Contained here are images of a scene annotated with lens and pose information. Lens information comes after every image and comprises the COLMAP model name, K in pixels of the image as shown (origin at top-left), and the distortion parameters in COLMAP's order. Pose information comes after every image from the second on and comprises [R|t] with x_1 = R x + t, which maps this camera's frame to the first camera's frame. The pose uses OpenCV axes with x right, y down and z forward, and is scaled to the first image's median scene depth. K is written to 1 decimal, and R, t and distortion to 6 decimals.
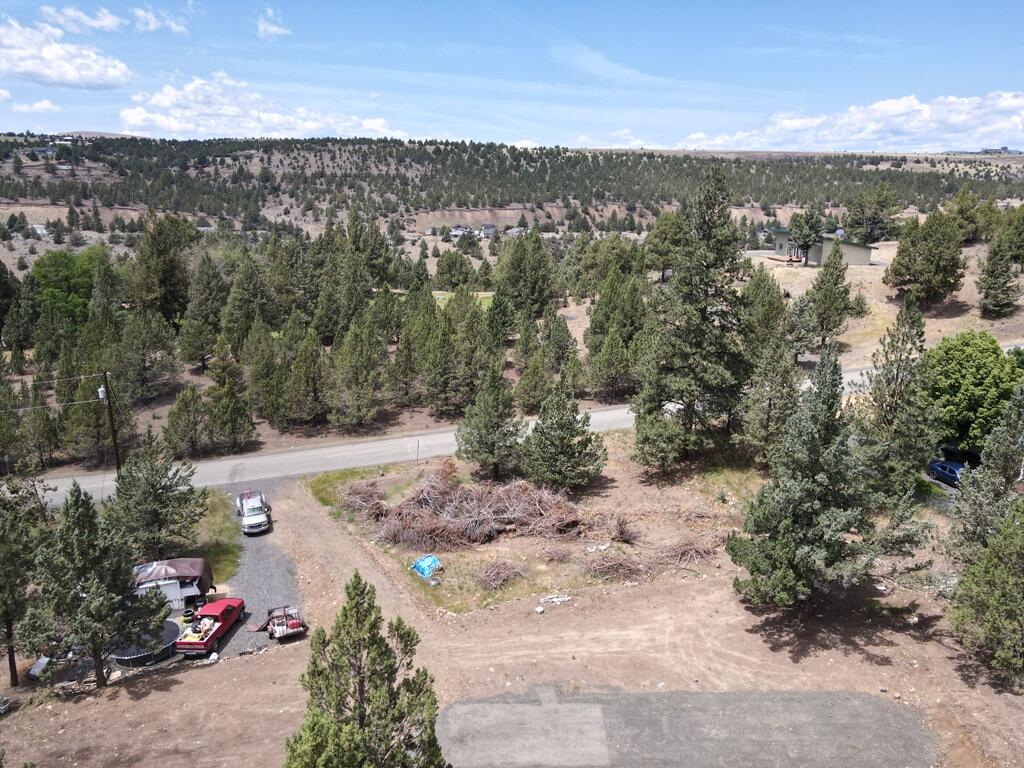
lens RADIAL K [[745.1, 0, 516.1], [0, 745.1, 385.1], [0, 0, 1]] dist [0.012035, 0.005615]
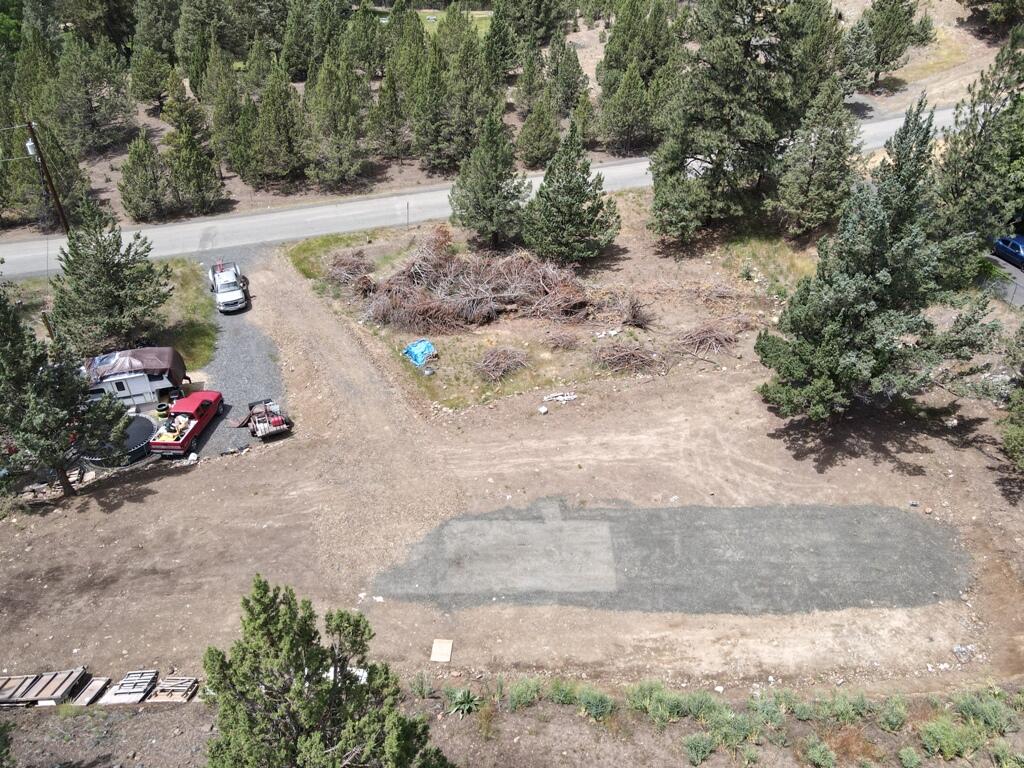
lens RADIAL K [[745.1, 0, 516.1], [0, 745.1, 385.1], [0, 0, 1]] dist [0.012035, 0.005615]
pose [[0.999994, 0.003308, -0.001171, -0.000365], [-0.002720, 0.941417, 0.337232, -0.027901], [0.002218, -0.337227, 0.941421, 0.119330]]
